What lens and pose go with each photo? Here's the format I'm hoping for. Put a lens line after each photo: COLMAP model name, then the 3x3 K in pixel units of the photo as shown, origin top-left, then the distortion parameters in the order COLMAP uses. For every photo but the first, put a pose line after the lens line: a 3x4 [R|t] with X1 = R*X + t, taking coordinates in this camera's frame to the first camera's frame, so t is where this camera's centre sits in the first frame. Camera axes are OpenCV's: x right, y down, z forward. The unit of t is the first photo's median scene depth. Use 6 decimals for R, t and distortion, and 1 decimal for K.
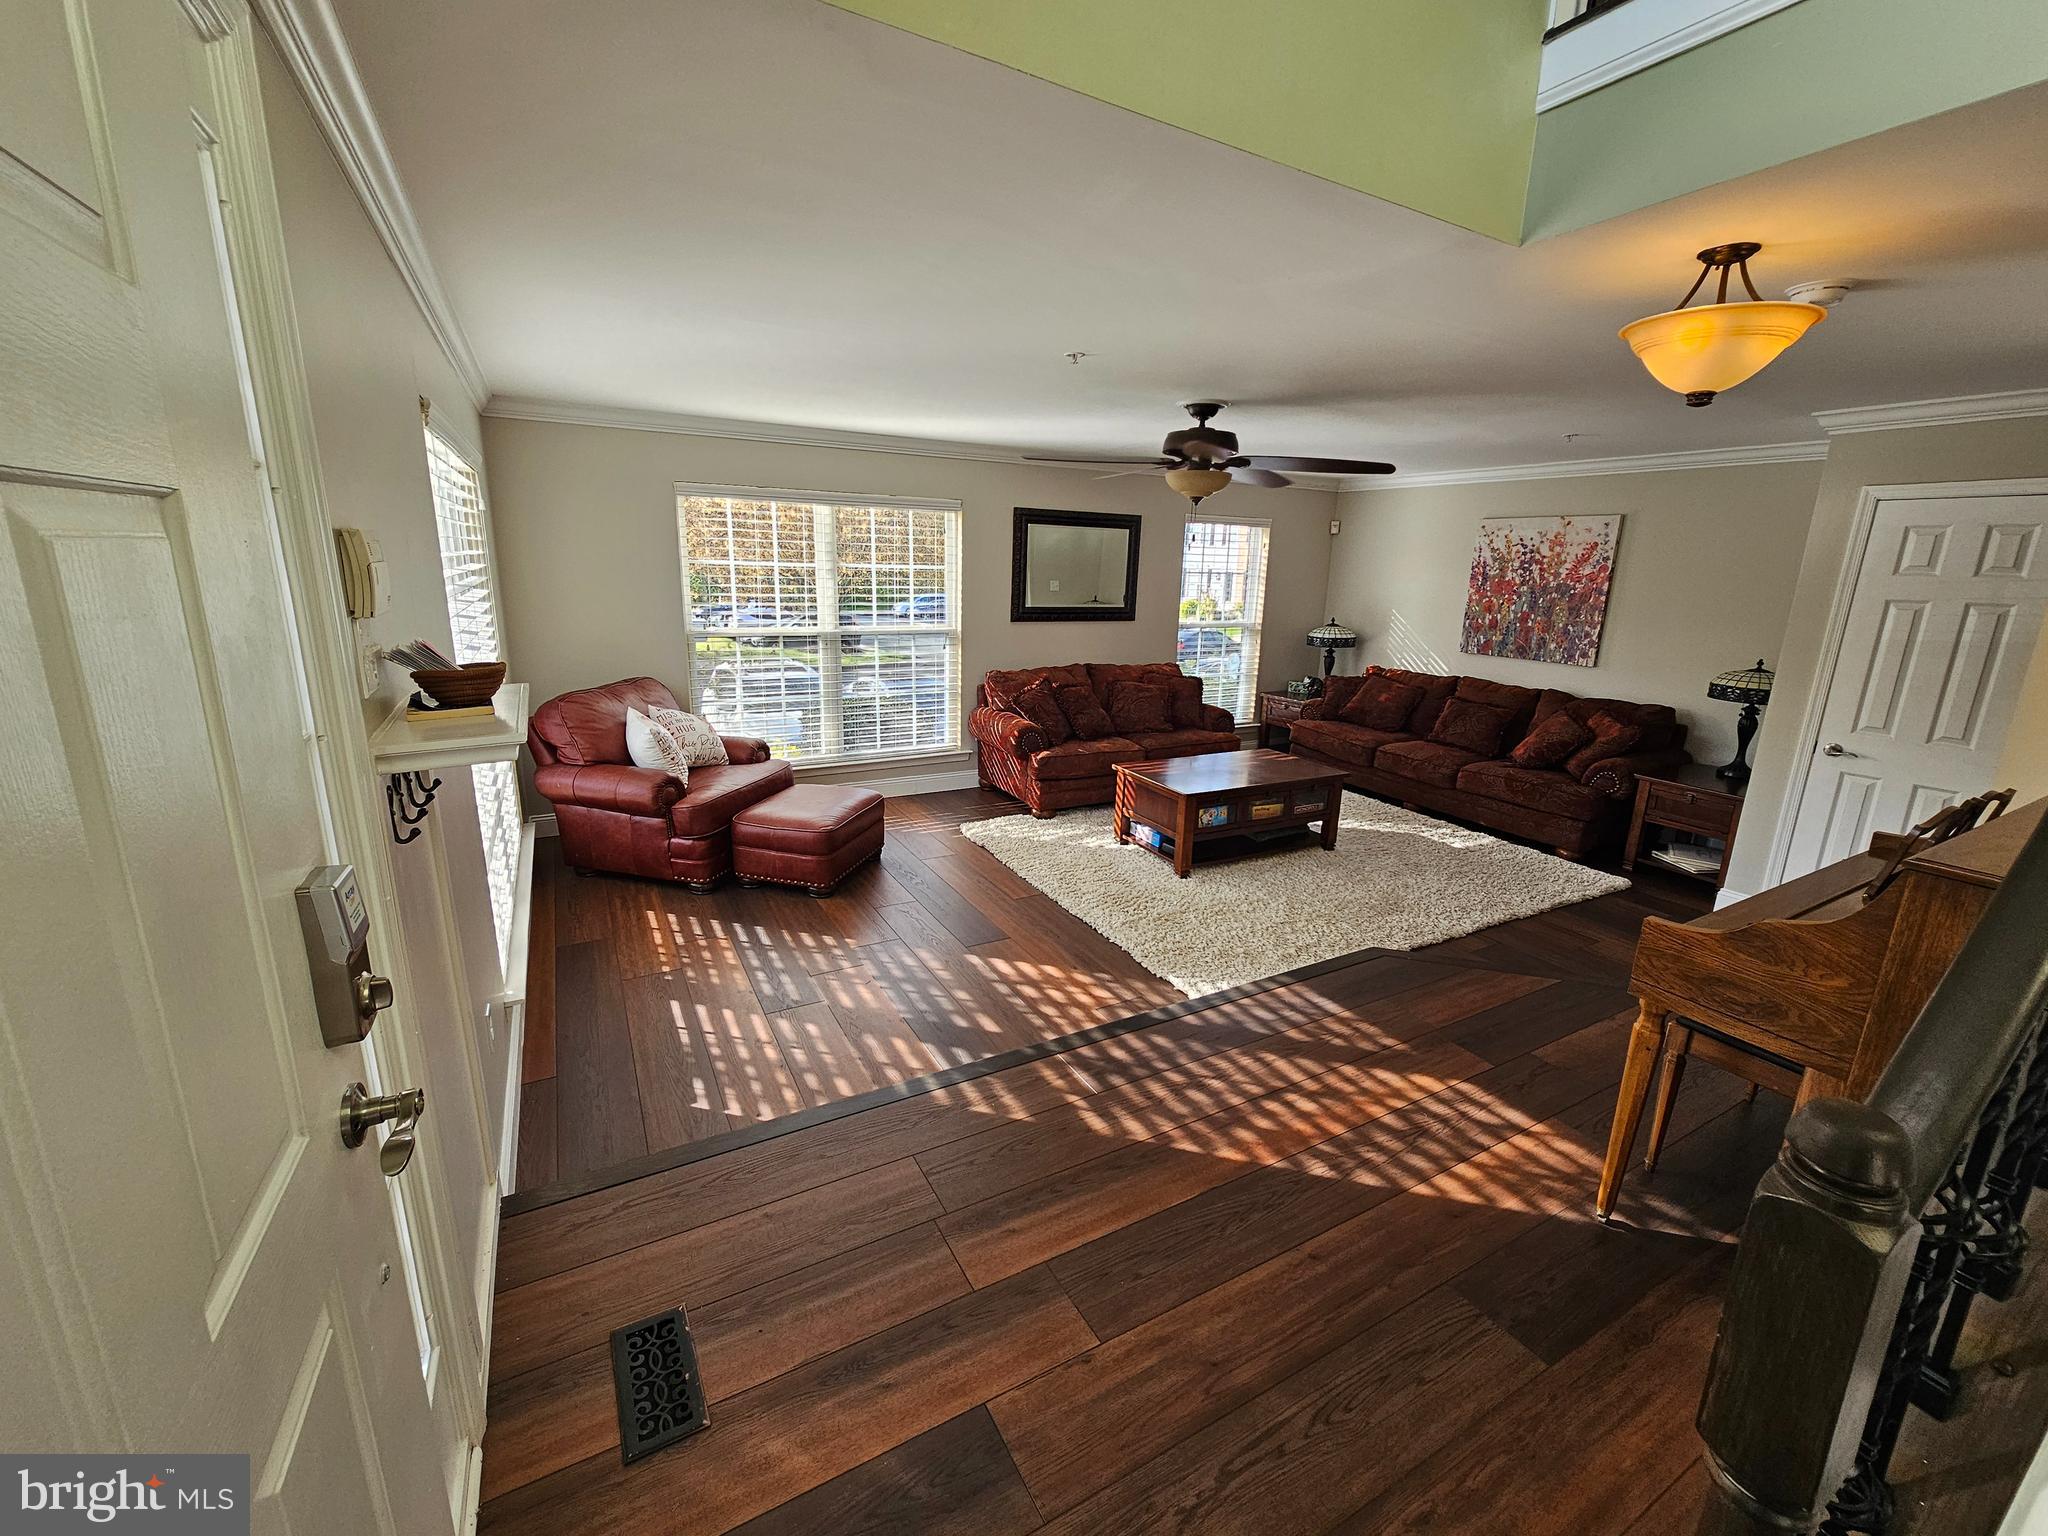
lens RADIAL K [[839.5, 0, 1031.3], [0, 839.5, 764.2], [0, 0, 1]] dist [-0.000800, 0.000040]
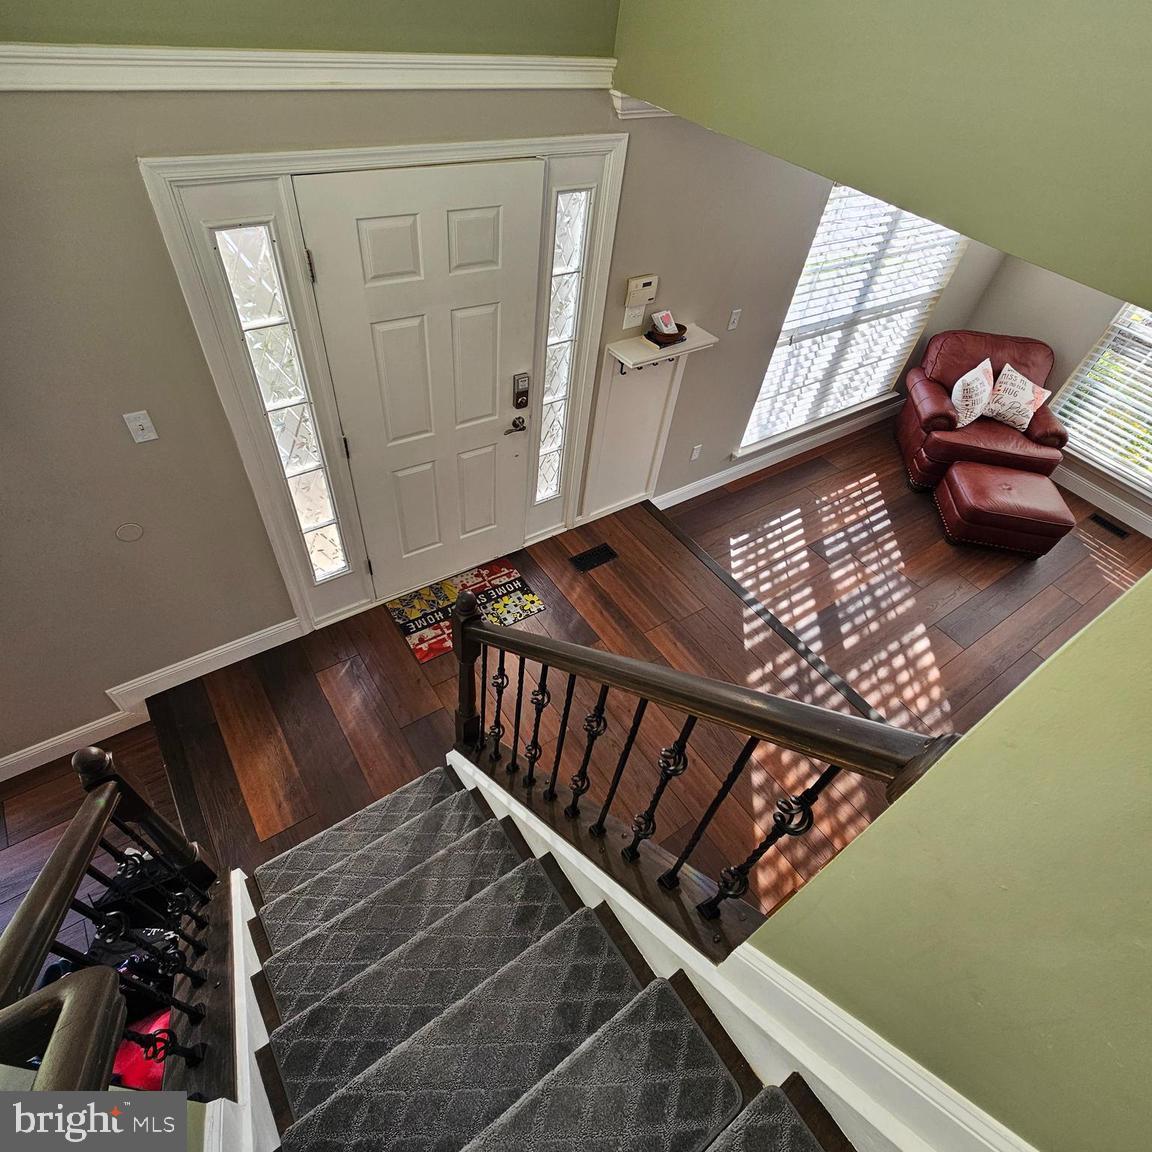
lens RADIAL K [[624.1, 0, 576.0], [0, 624.1, 576.0], [0, 0, 1]] dist [-0.003071, -0.000530]
pose [[0.101045, 0.715012, -0.691771, 0.451045], [-0.332965, 0.679537, 0.653731, -0.276277], [0.937510, 0.164279, 0.306738, 0.072859]]
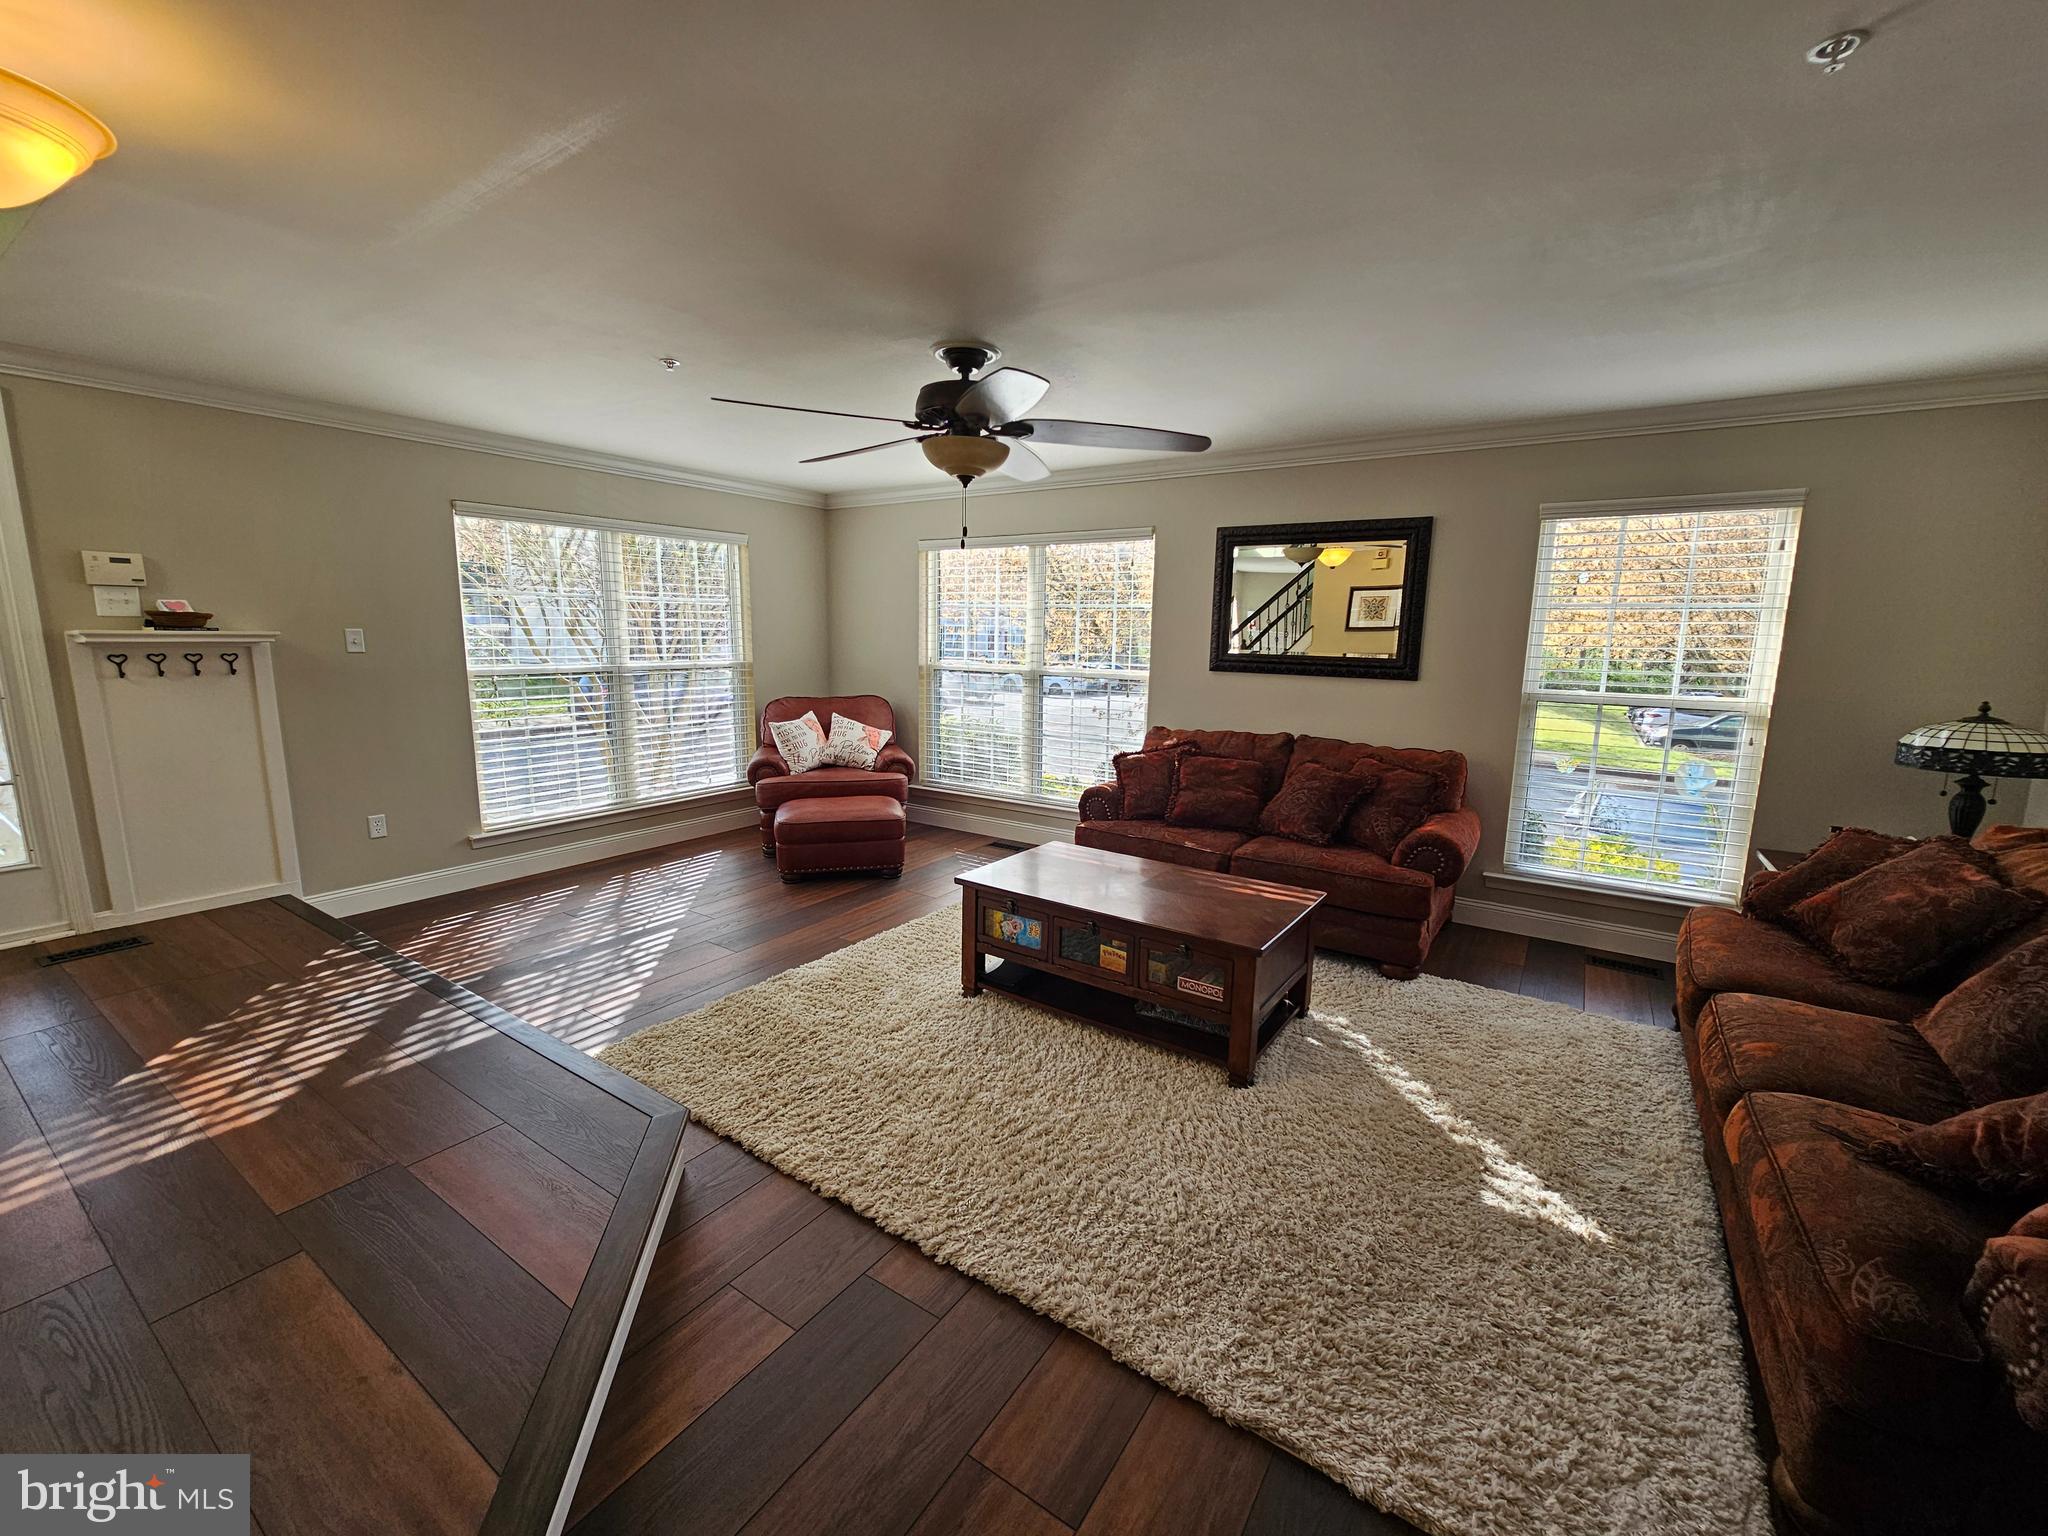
lens RADIAL K [[834.9, 0, 1024.0], [0, 834.9, 768.0], [0, 0, 1]] dist [0.000010, -0.000363]
pose [[0.458789, 0.127068, -0.879412, 0.830671], [-0.214930, 0.976201, 0.028925, -0.090032], [0.862159, 0.175742, 0.475181, 0.678656]]
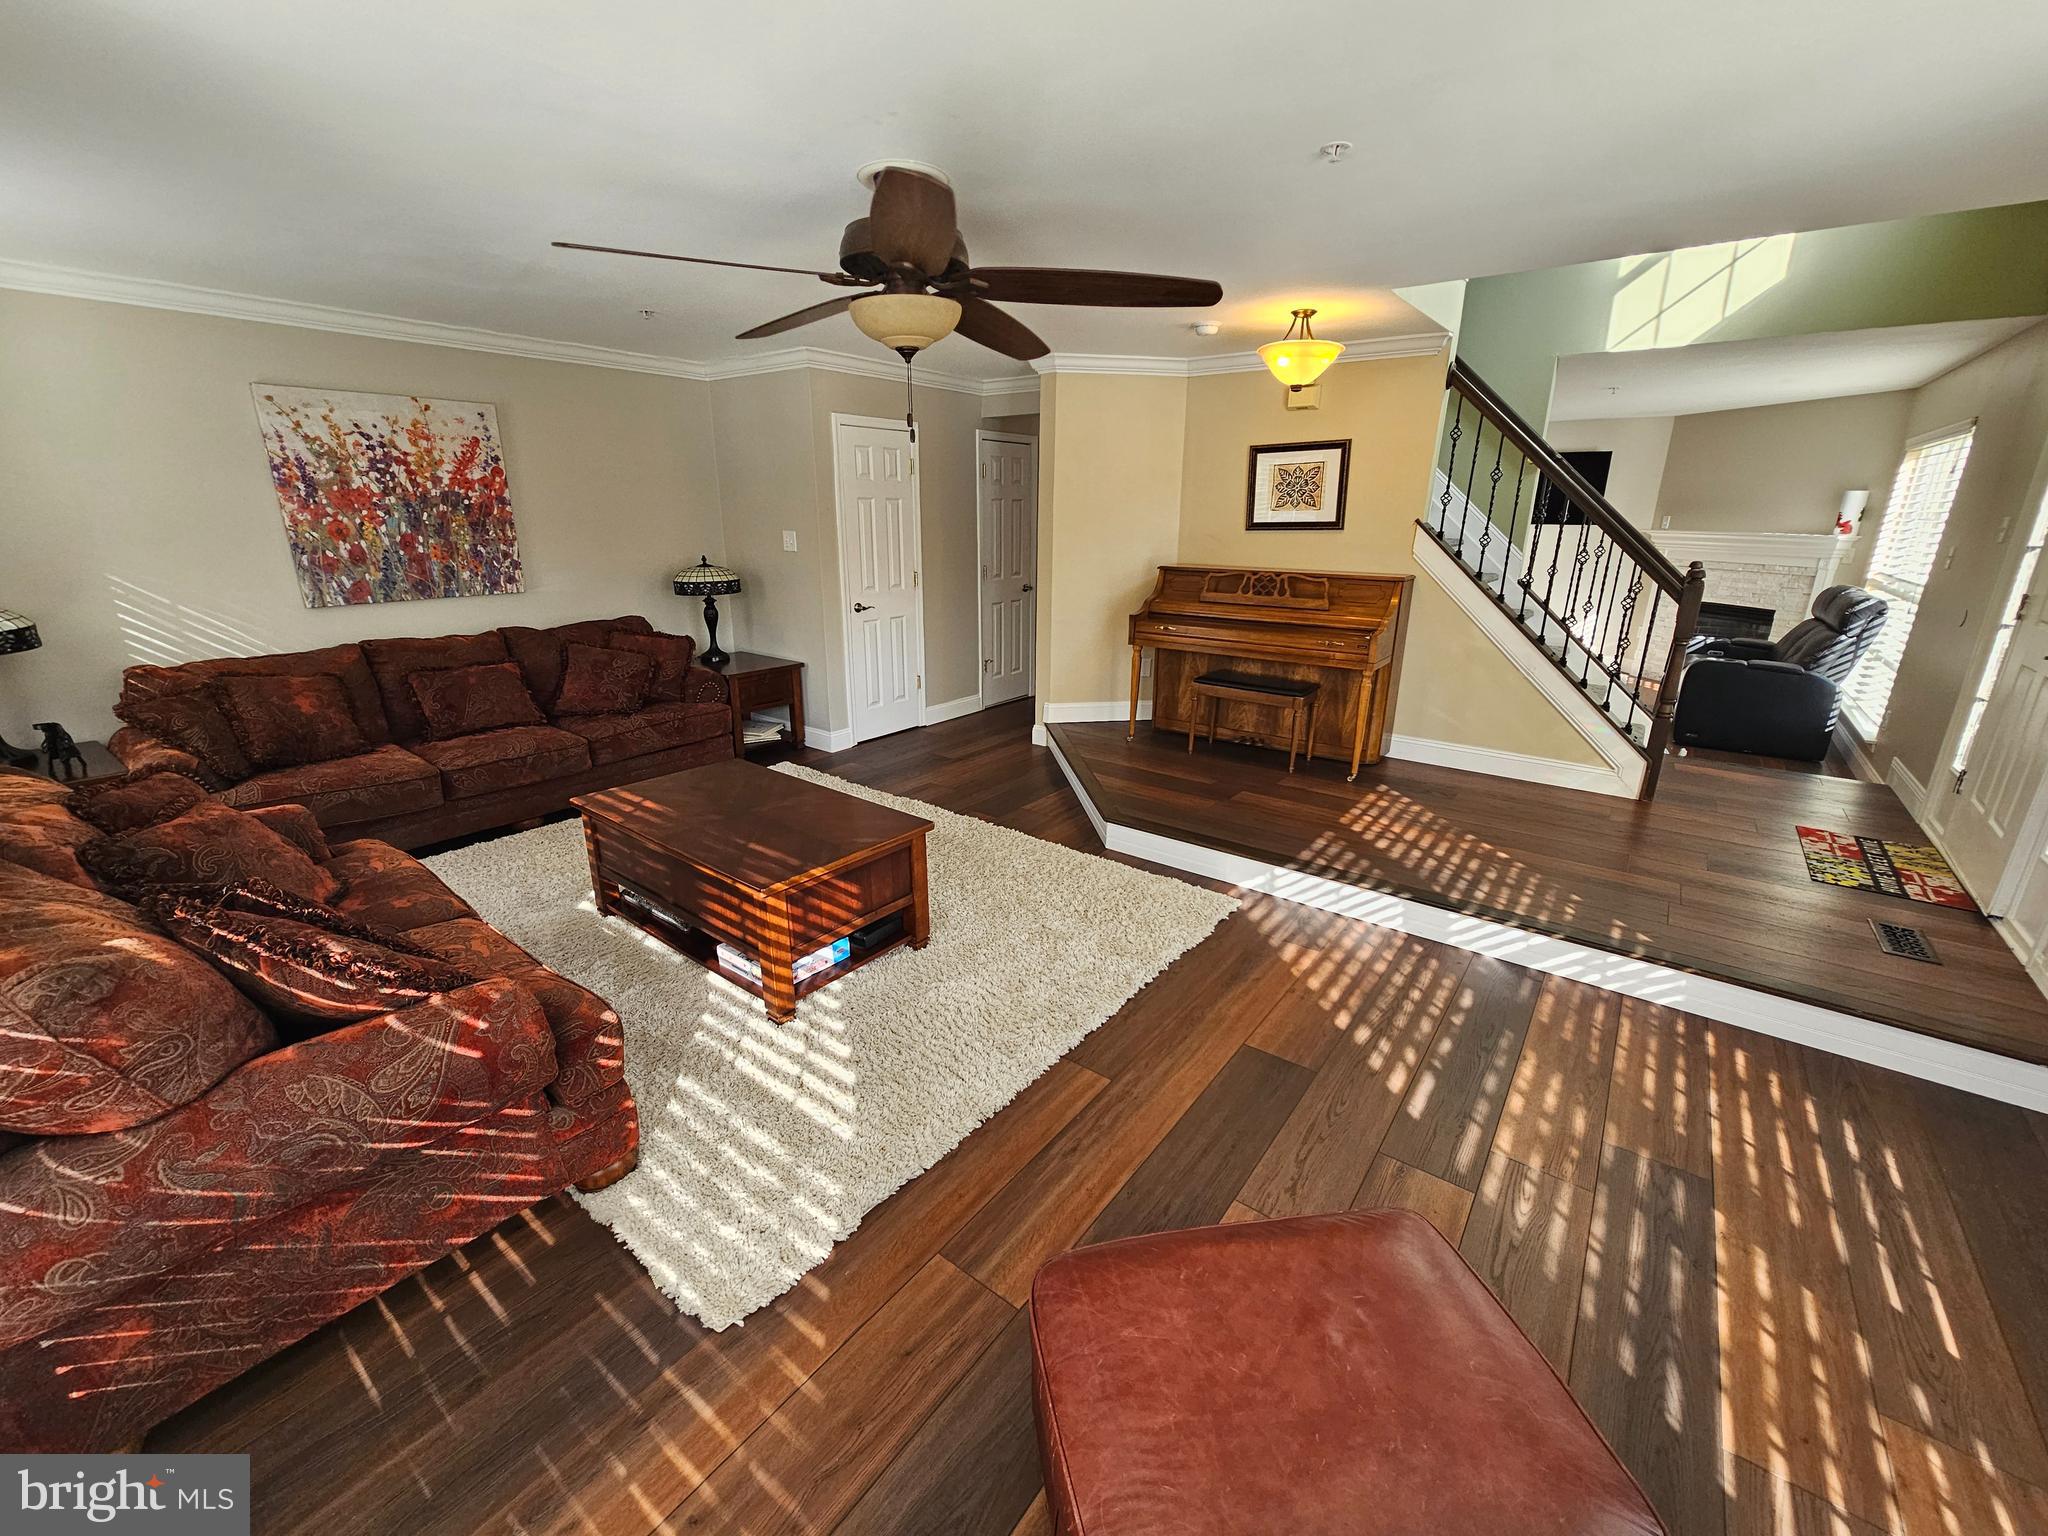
lens RADIAL K [[834.9, 0, 1024.0], [0, 834.9, 768.0], [0, 0, 1]] dist [0.000010, -0.000363]
pose [[-0.402000, -0.301774, 0.864481, -0.402774], [0.199497, 0.892580, 0.404353, -0.254439], [-0.893642, 0.335012, -0.298615, 1.110150]]
